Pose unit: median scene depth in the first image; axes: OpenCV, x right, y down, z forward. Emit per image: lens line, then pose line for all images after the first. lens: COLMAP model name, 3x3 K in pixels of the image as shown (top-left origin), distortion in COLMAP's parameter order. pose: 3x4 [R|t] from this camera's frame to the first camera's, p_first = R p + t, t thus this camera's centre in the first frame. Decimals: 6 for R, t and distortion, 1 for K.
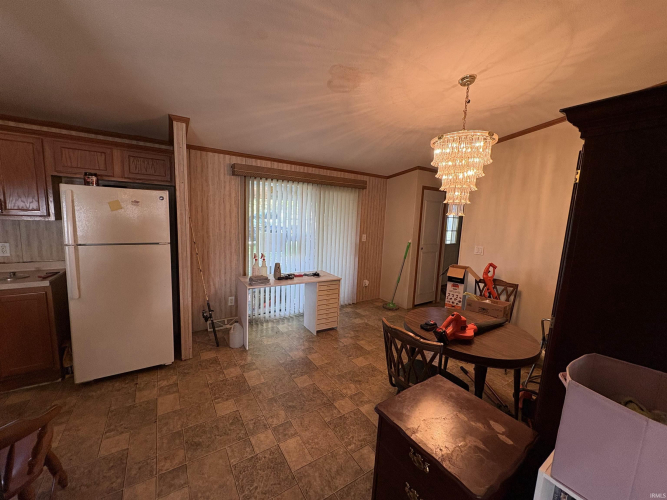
lens RADIAL K [[264.9, 0, 331.6], [0, 264.9, 249.4], [0, 0, 1]] dist [0.001989, -0.000045]
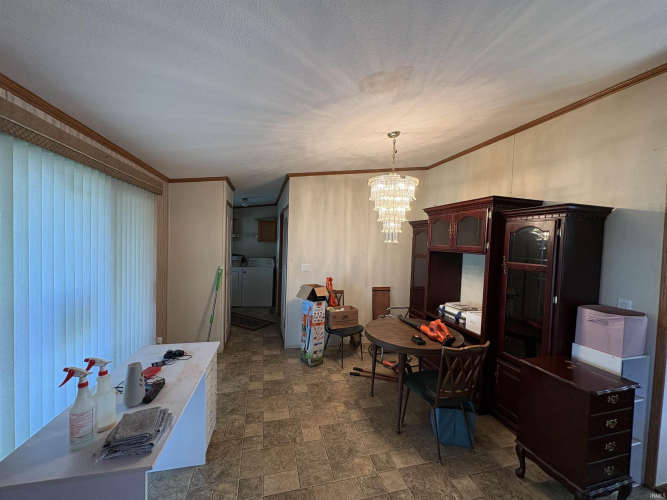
lens RADIAL K [[264.9, 0, 333.8], [0, 264.9, 250.4], [0, 0, 1]] dist [0.001989, -0.000045]
pose [[0.307876, -0.072857, 0.948633, -0.675089], [0.098453, 0.994151, 0.044400, -0.158311], [-0.946319, 0.079726, 0.313248, 0.796731]]
